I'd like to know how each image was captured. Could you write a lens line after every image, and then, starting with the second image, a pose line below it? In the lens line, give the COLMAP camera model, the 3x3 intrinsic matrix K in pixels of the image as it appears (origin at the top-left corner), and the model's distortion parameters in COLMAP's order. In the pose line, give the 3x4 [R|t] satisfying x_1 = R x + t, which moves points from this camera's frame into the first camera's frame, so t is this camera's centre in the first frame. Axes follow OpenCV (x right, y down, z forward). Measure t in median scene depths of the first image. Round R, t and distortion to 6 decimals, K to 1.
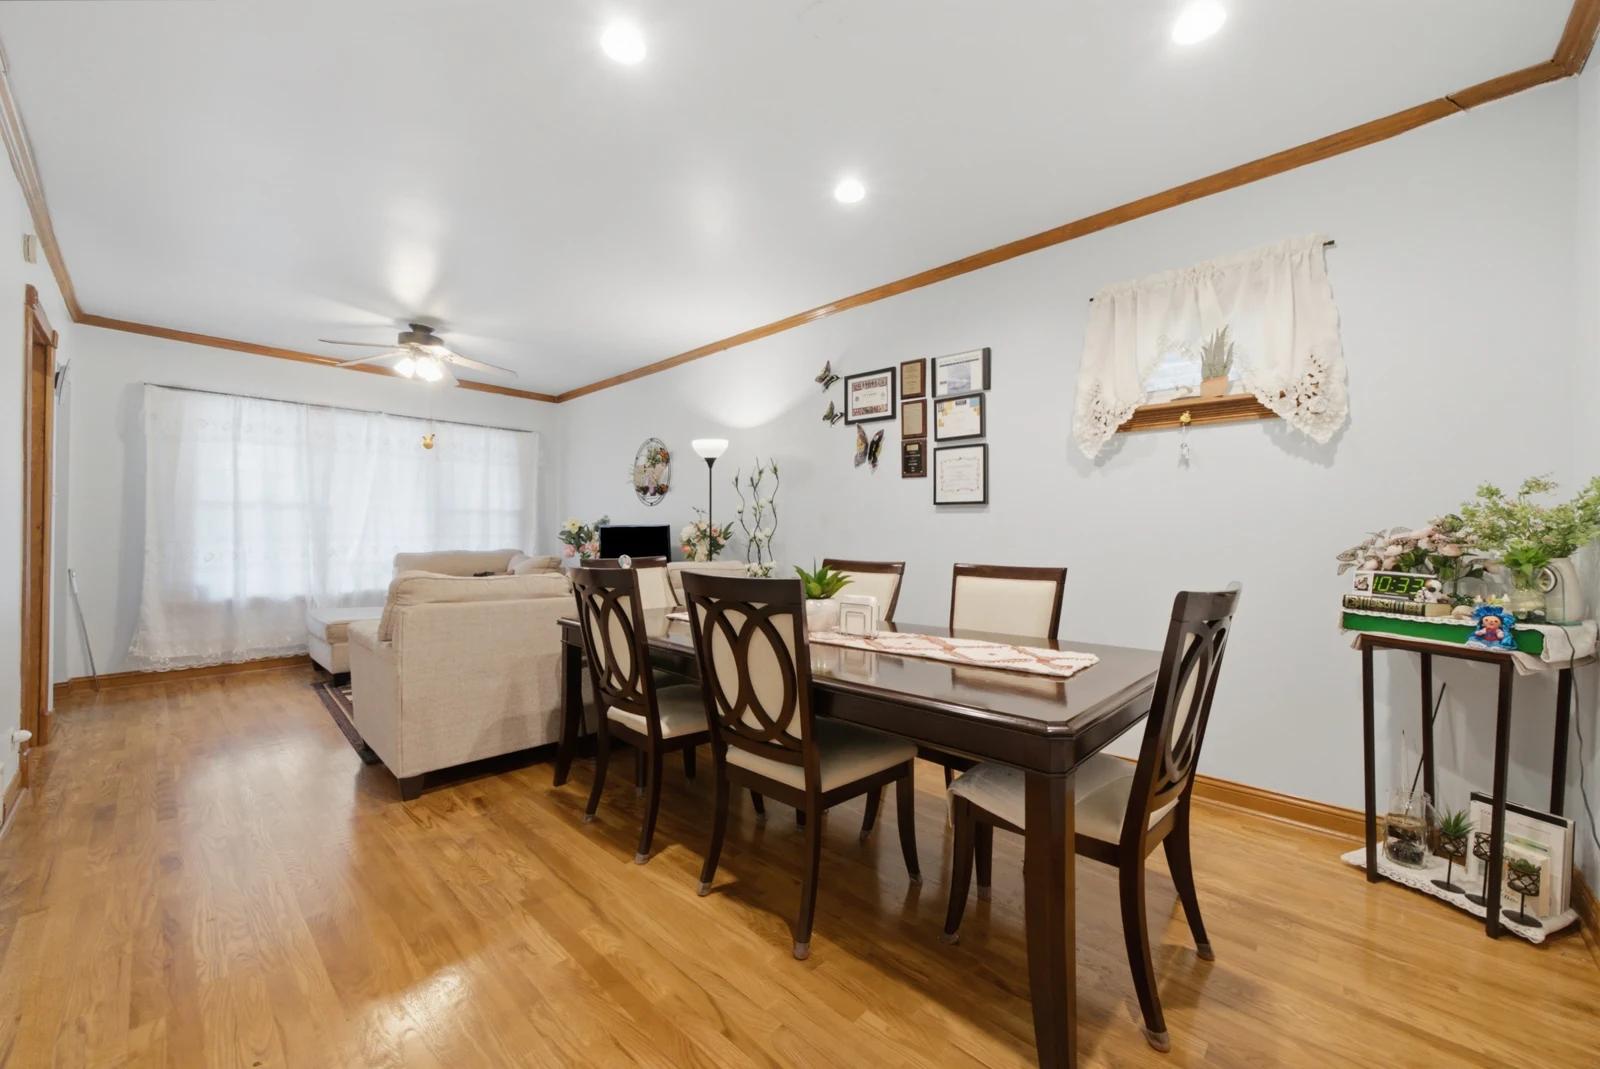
lens RADIAL K [[599.4, 0, 802.9], [0, 599.4, 531.4], [0, 0, 1]] dist [-0.003485, 0.000135]
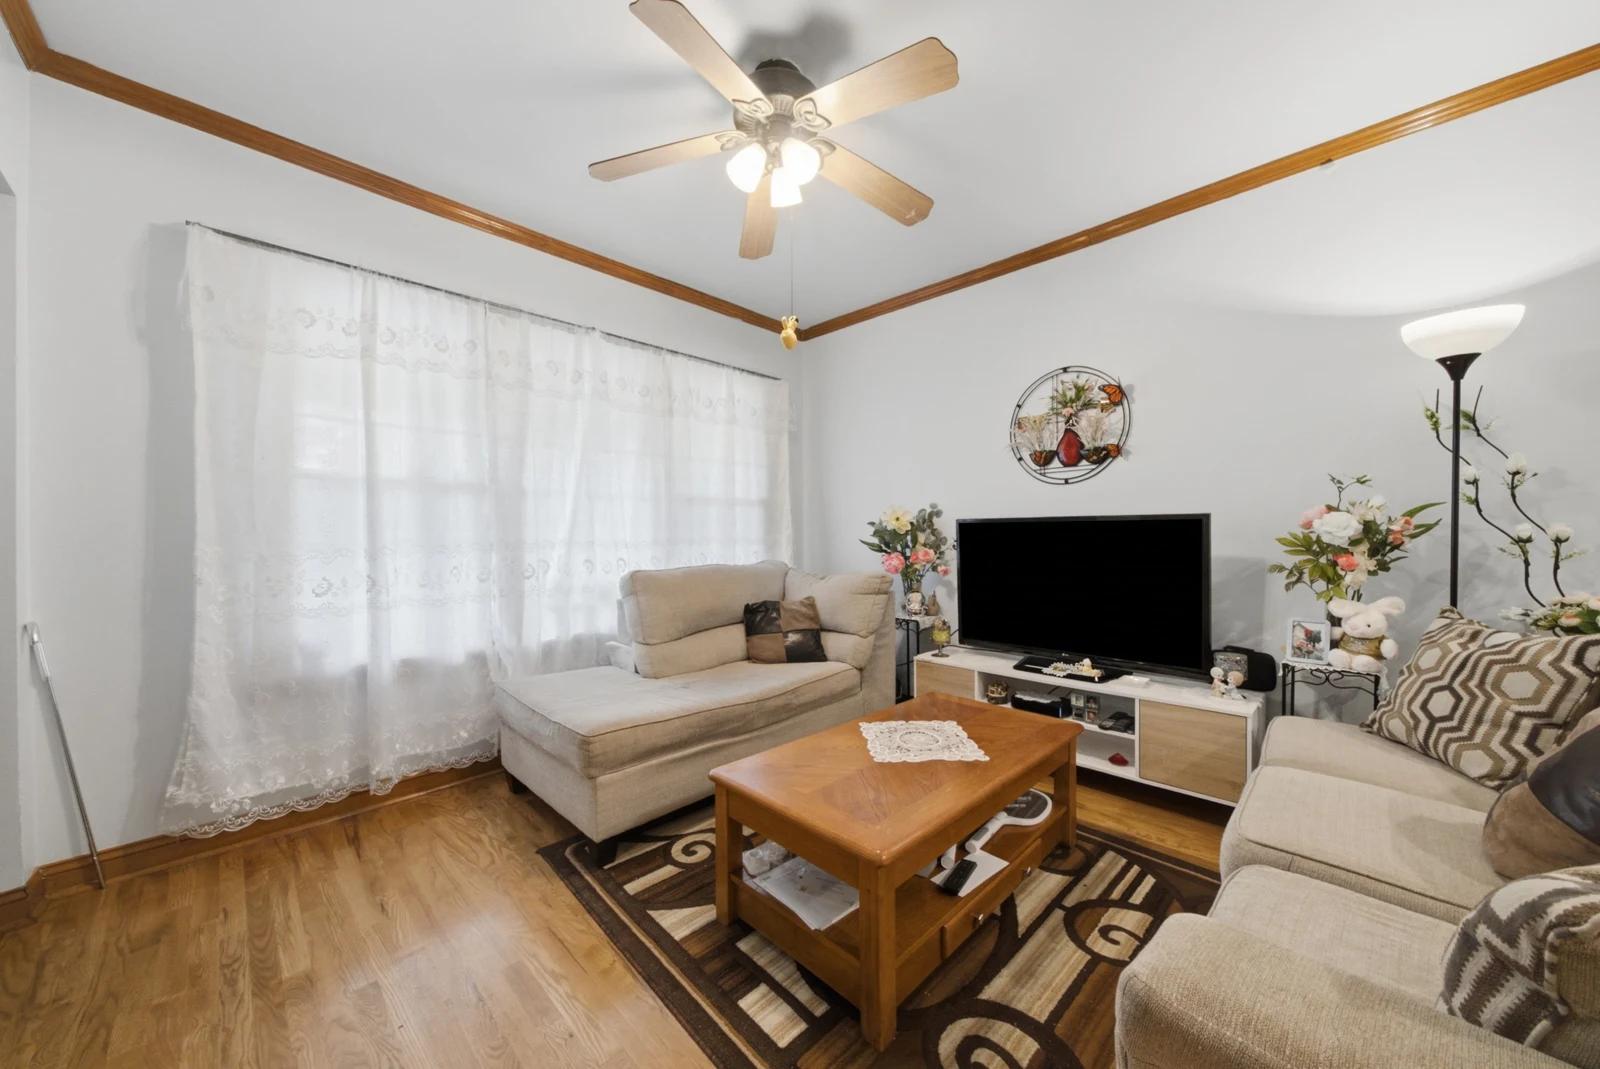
lens RADIAL K [[556.3, 0, 797.5], [0, 556.3, 538.5], [0, 0, 1]] dist [-0.006459, 0.001412]
pose [[0.999669, -0.009284, -0.024011, -0.552386], [0.009582, 0.999878, 0.012331, -0.000126], [0.023893, -0.012557, 0.999636, 0.515364]]
